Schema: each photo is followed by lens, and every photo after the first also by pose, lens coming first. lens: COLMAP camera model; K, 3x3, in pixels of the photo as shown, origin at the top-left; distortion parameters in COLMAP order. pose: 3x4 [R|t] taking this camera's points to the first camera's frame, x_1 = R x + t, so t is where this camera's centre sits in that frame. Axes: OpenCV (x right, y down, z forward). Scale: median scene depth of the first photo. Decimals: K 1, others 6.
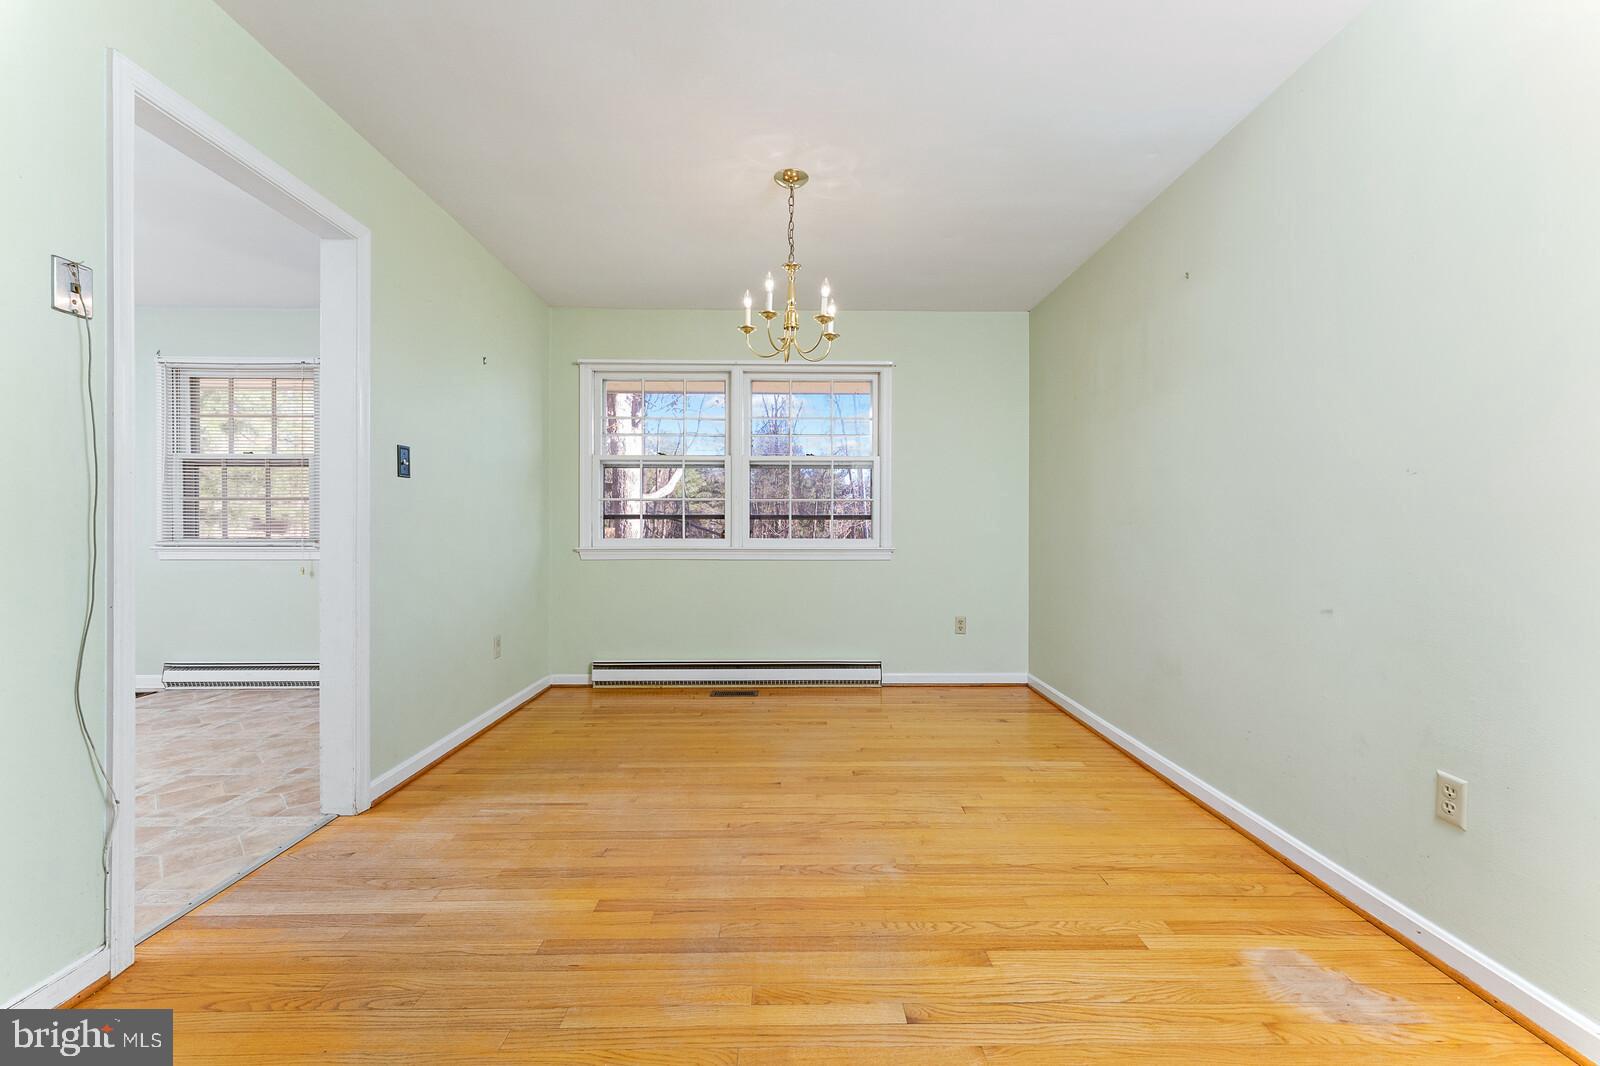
lens RADIAL K [[623.9, 0, 765.5], [0, 623.9, 528.0], [0, 0, 1]] dist [0.000458, 0.000094]
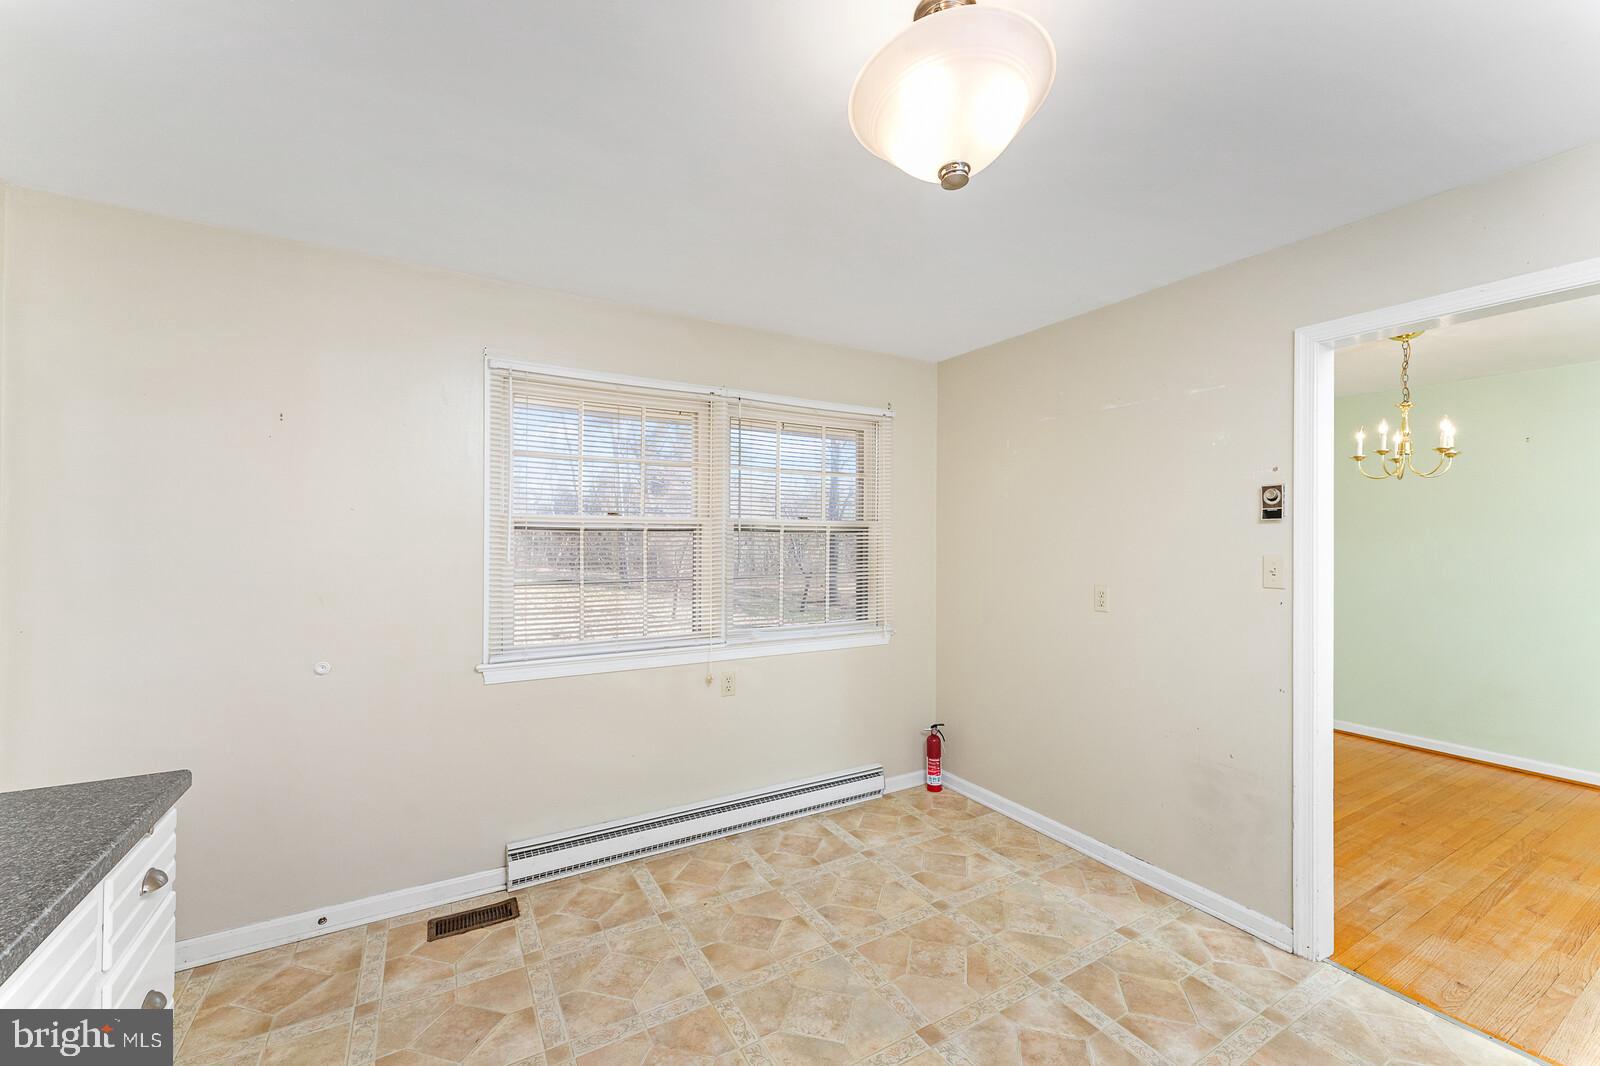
lens RADIAL K [[623.9, 0, 765.5], [0, 623.9, 528.0], [0, 0, 1]] dist [0.000458, 0.000094]
pose [[0.876222, 0.006900, 0.481859, -1.634925], [0.001255, 0.999861, -0.016601, -0.161189], [-0.481906, 0.015151, 0.876092, 0.481757]]
